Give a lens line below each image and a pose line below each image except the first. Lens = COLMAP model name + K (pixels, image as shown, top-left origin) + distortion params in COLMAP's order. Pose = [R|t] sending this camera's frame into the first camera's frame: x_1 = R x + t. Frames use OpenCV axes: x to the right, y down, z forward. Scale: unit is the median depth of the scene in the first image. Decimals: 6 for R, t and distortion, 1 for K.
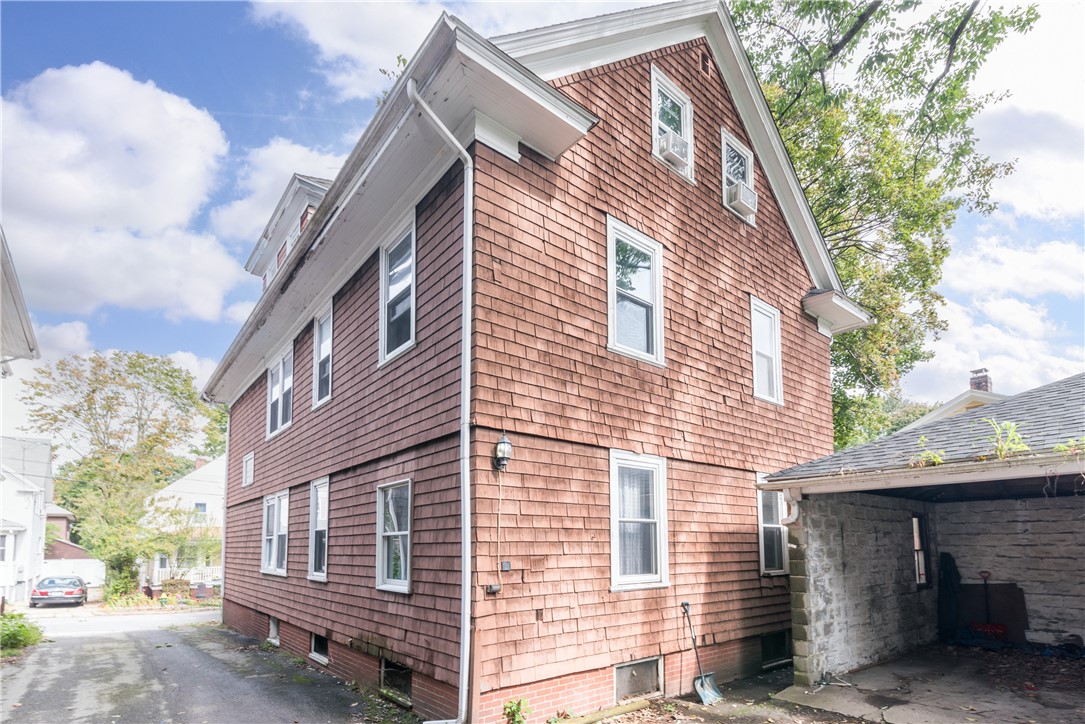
lens RADIAL K [[524.5, 0, 574.9], [0, 524.5, 431.6], [0, 0, 1]] dist [0.008020, -0.000120]
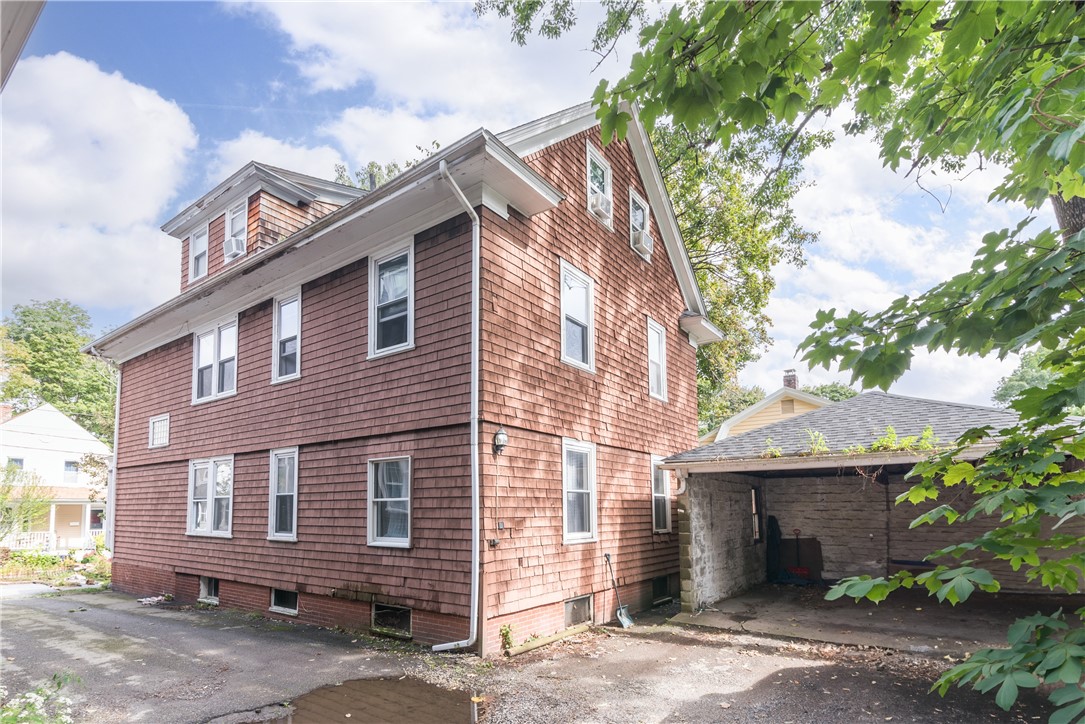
lens RADIAL K [[523.1, 0, 542.5], [0, 523.1, 362.0], [0, 0, 1]] dist [0.000989, 0.000212]
pose [[0.973320, 0.065684, 0.219848, -0.262925], [-0.052332, 0.996445, -0.066021, -0.061140], [-0.223403, 0.052754, 0.973297, -0.273302]]
